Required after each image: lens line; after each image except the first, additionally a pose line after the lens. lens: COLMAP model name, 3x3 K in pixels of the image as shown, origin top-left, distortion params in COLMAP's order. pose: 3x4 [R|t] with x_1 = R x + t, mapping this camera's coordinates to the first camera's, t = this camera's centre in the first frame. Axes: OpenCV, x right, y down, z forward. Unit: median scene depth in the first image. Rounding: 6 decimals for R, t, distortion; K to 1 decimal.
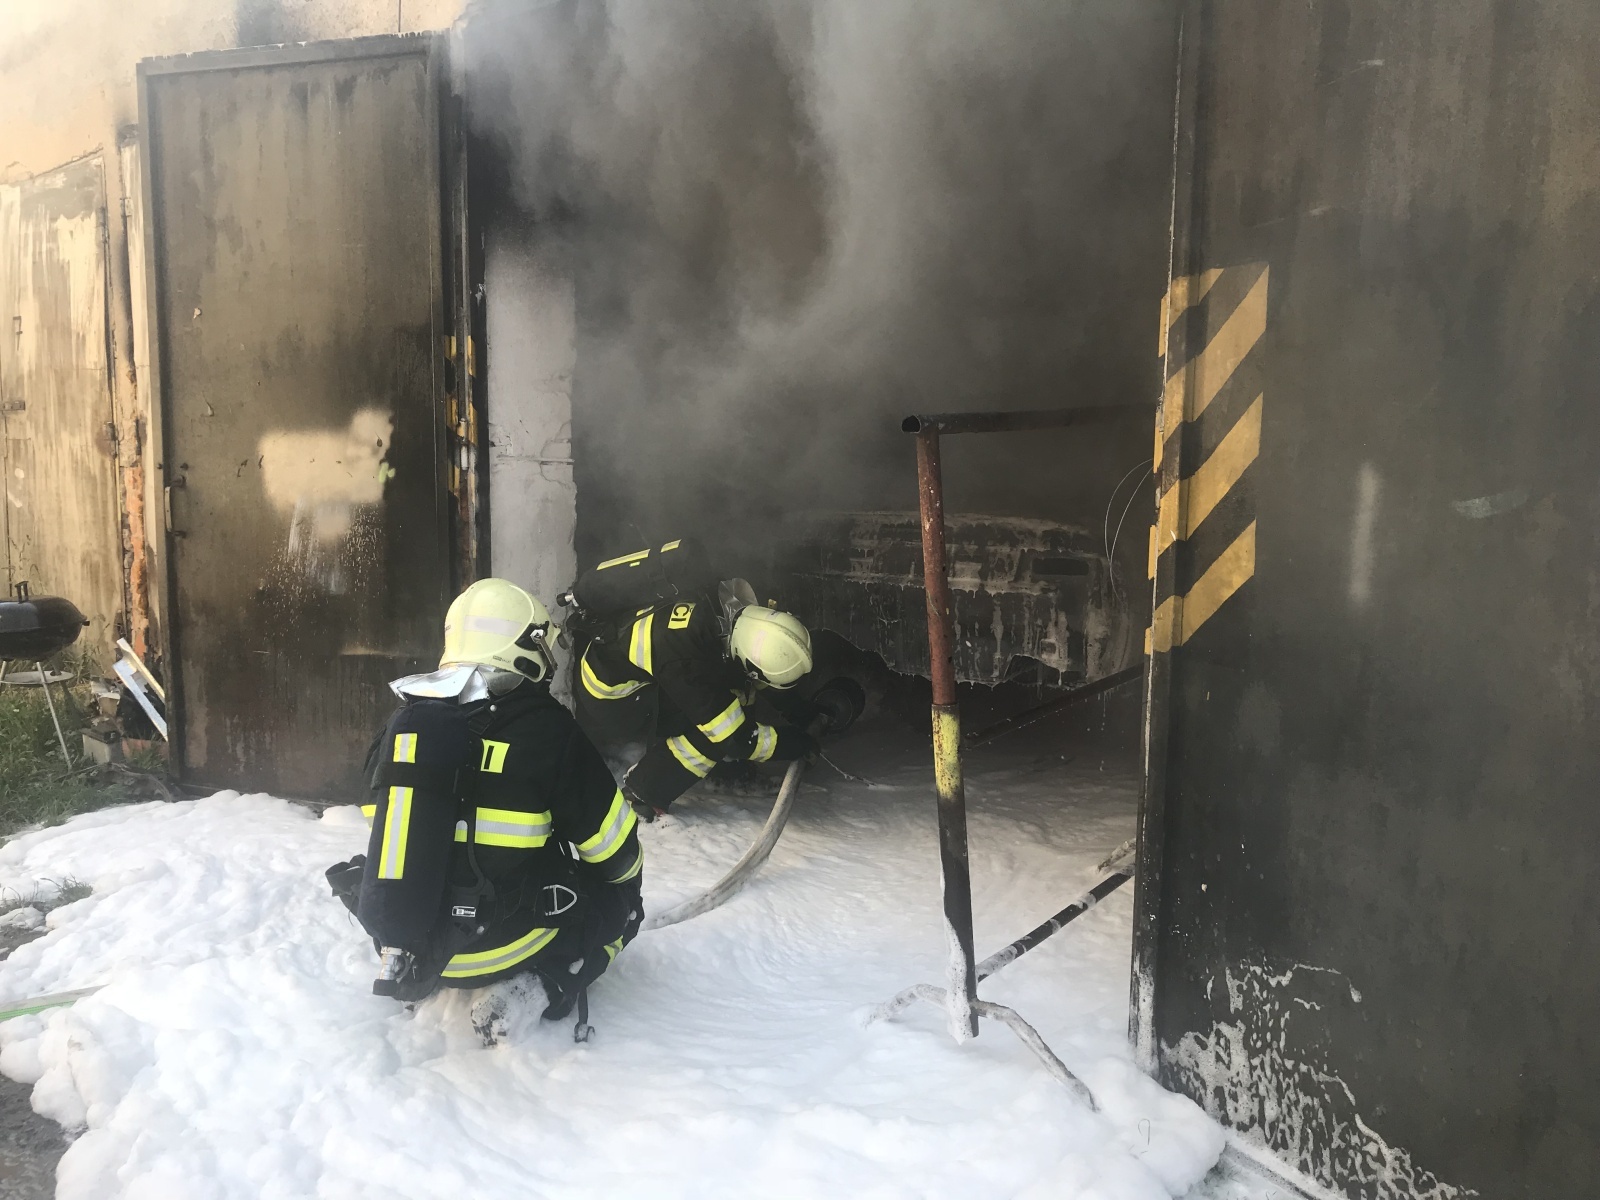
lens RADIAL K [[1346.6, 0, 799.7], [0, 1346.6, 575.4], [0, 0, 1]] dist [0.019485, 0.024013]
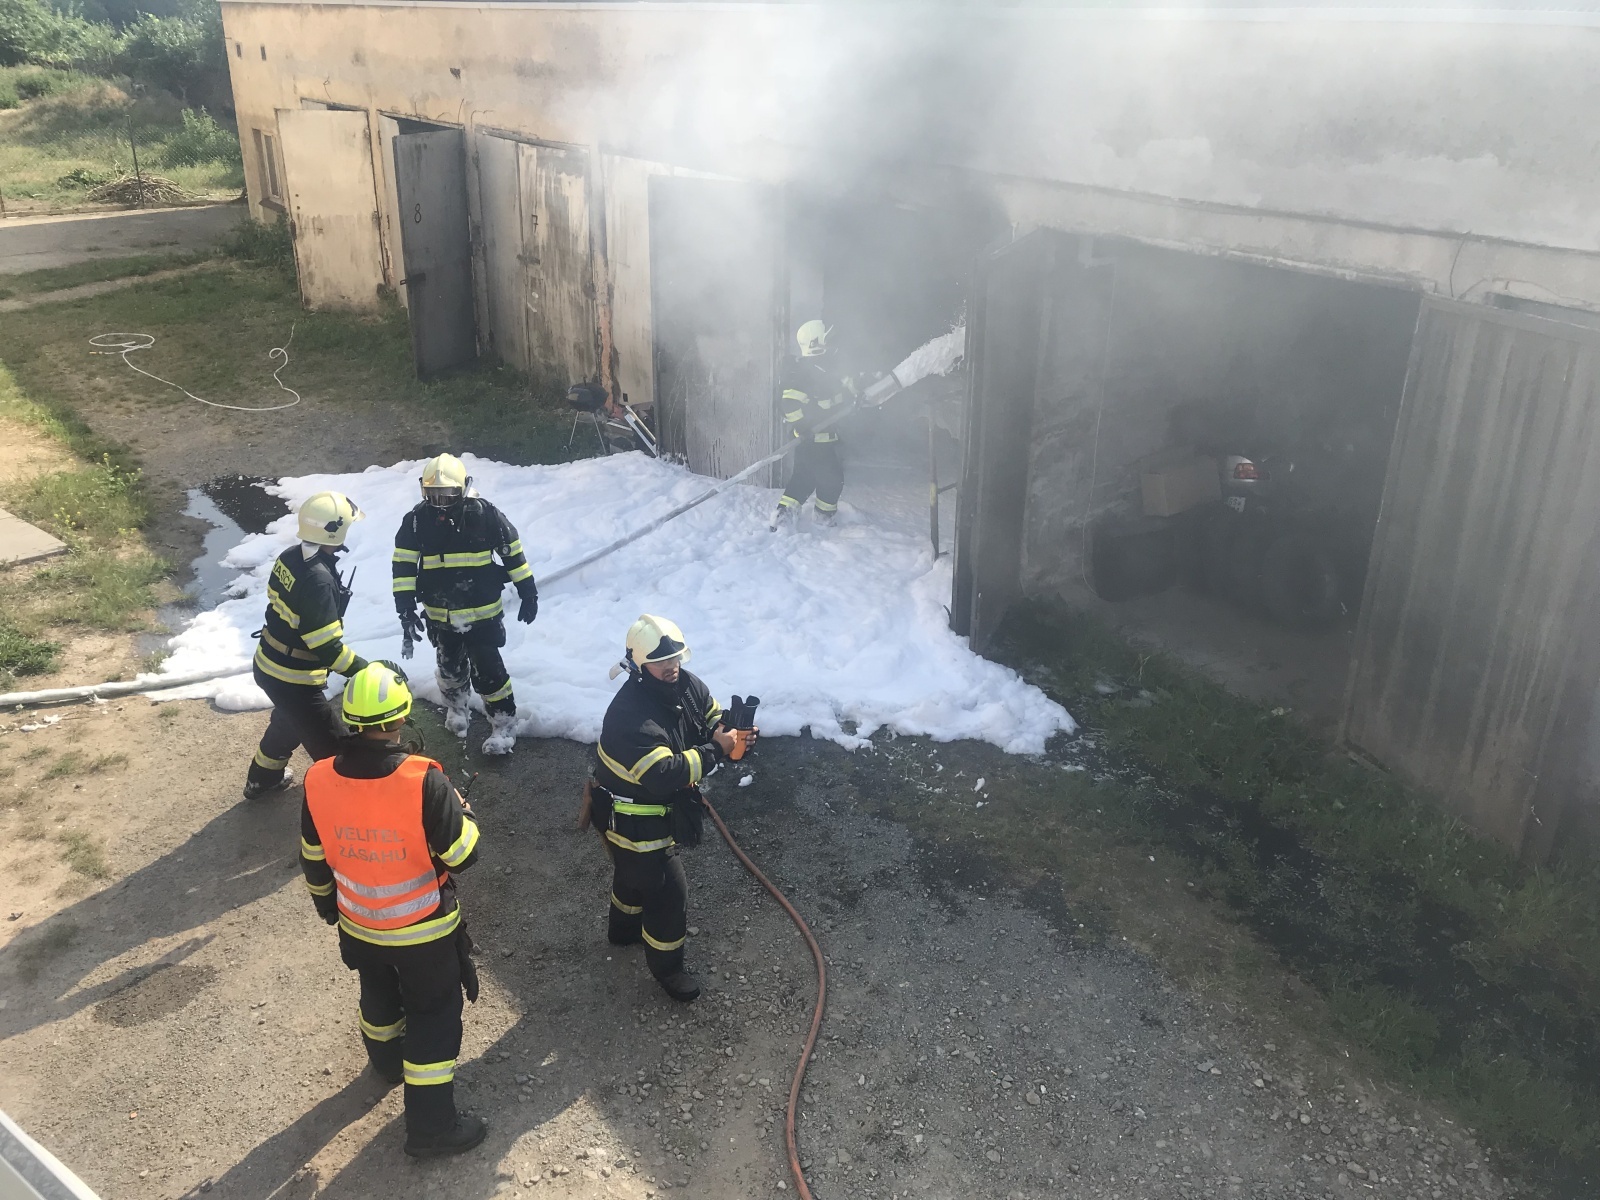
lens RADIAL K [[1346.6, 0, 806.0], [0, 1346.6, 604.2], [0, 0, 1]] dist [0.019485, 0.024013]
pose [[0.989463, 0.067710, -0.127975, 0.151284], [-0.027047, 0.954789, 0.296053, -0.370877], [0.142235, -0.289472, 0.946560, -1.455702]]
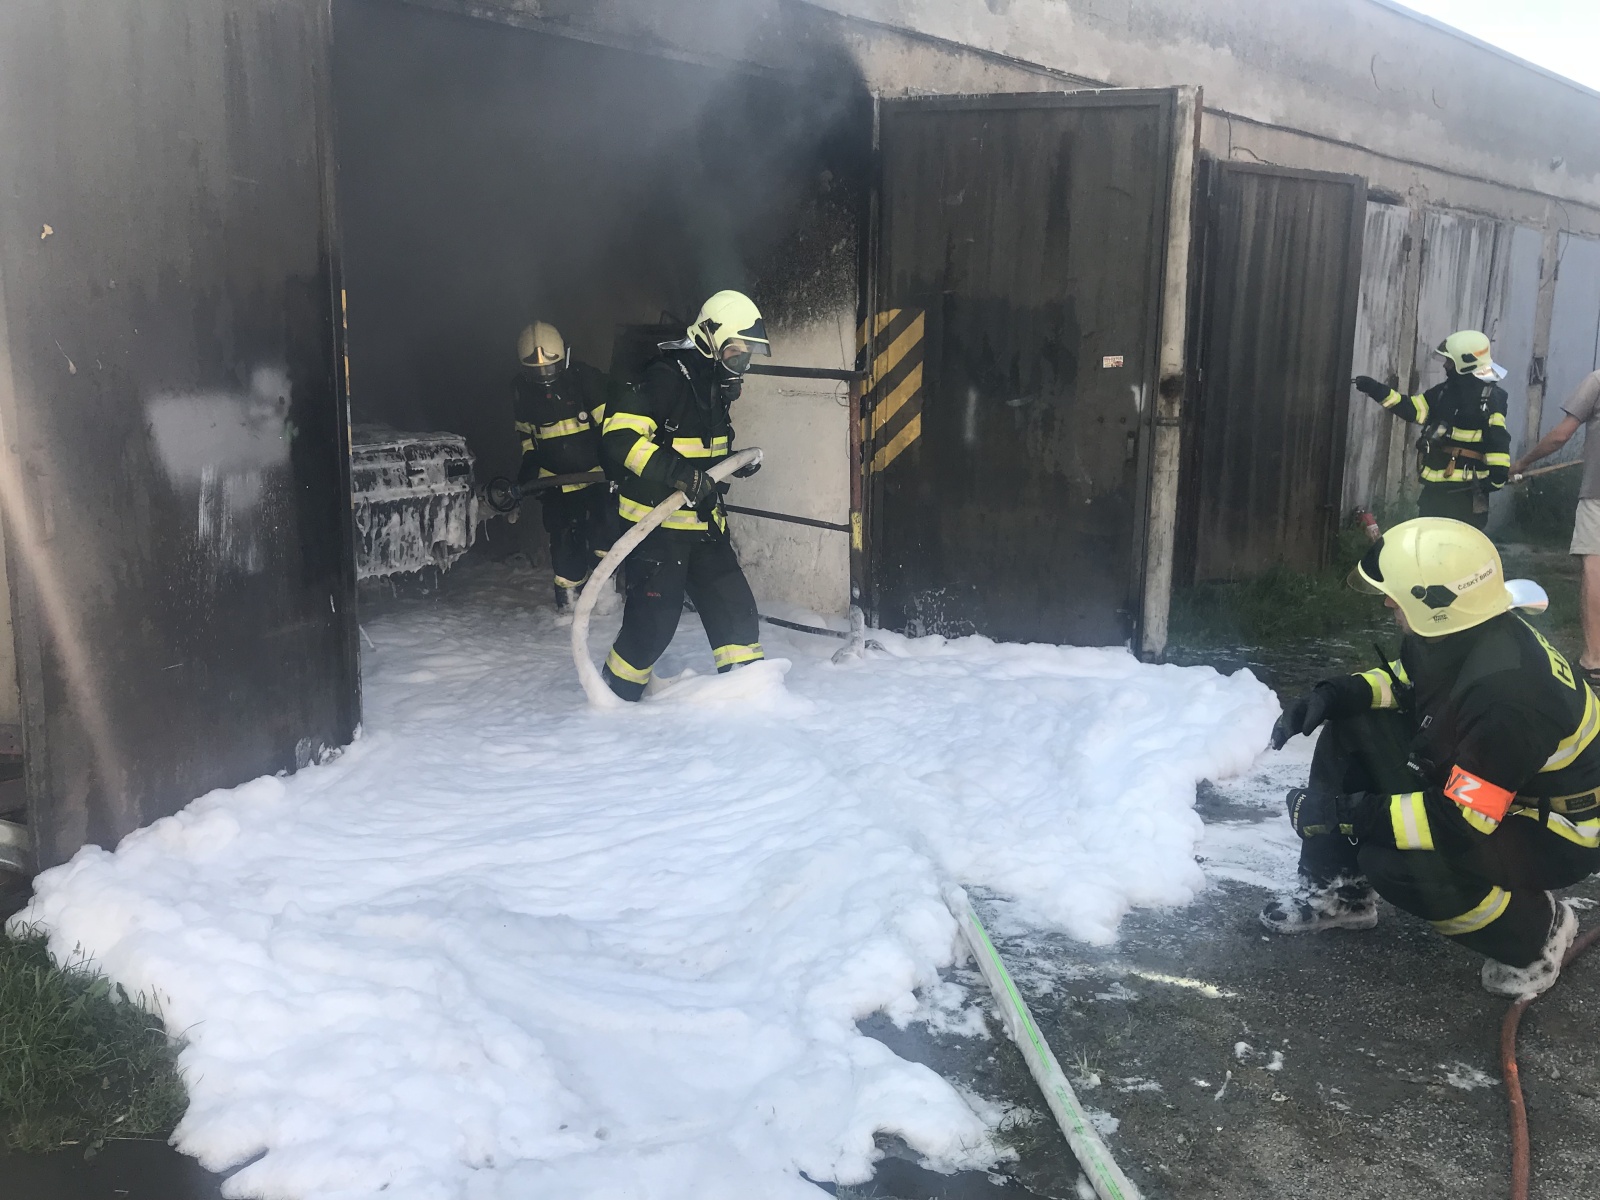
lens RADIAL K [[1346.6, 0, 809.8], [0, 1346.6, 561.6], [0, 0, 1]] dist [0.019485, 0.024013]
pose [[0.048702, -0.160641, 0.985811, -1.185713], [0.099501, 0.982853, 0.155243, -0.094222], [-0.993845, 0.090529, 0.063851, 0.572750]]
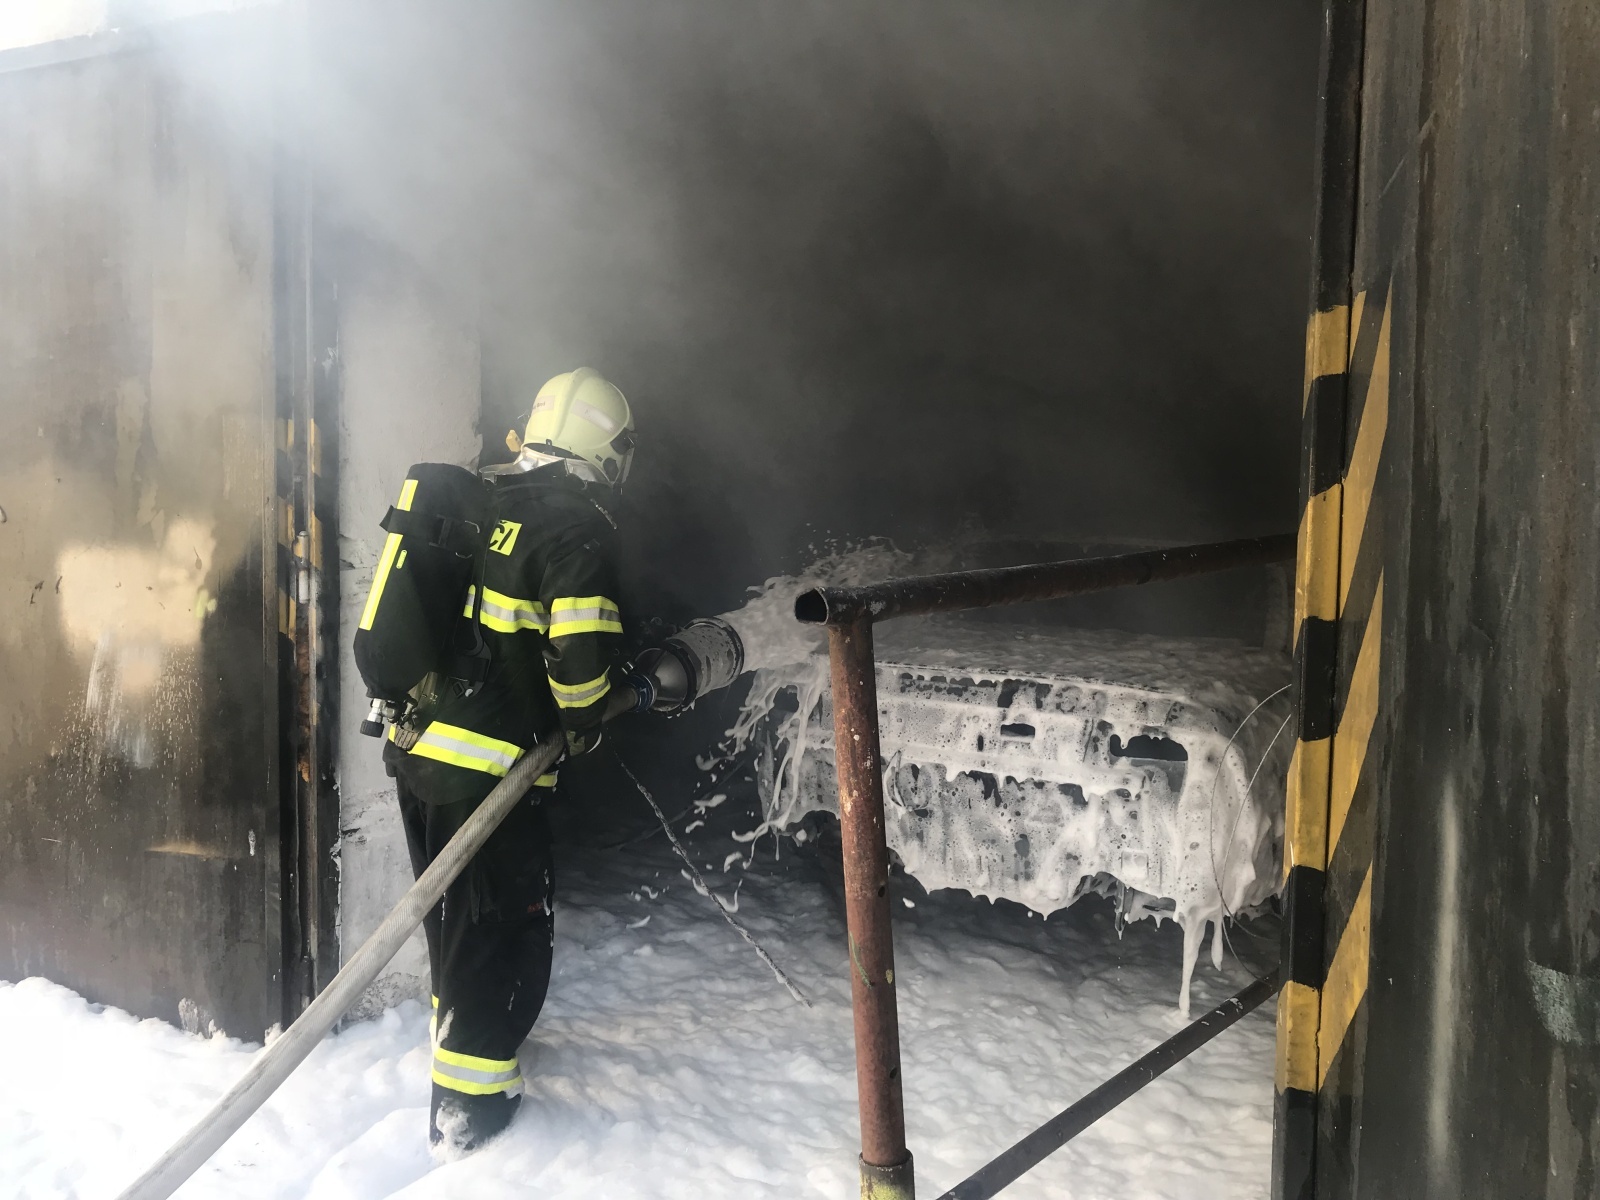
lens RADIAL K [[1346.6, 0, 780.9], [0, 1346.6, 567.0], [0, 0, 1]] dist [0.019485, 0.024013]
pose [[0.995177, 0.010961, -0.097478, 0.071050], [-0.016596, 0.998226, -0.057183, -0.057705], [0.096679, 0.058525, 0.993594, 0.294533]]
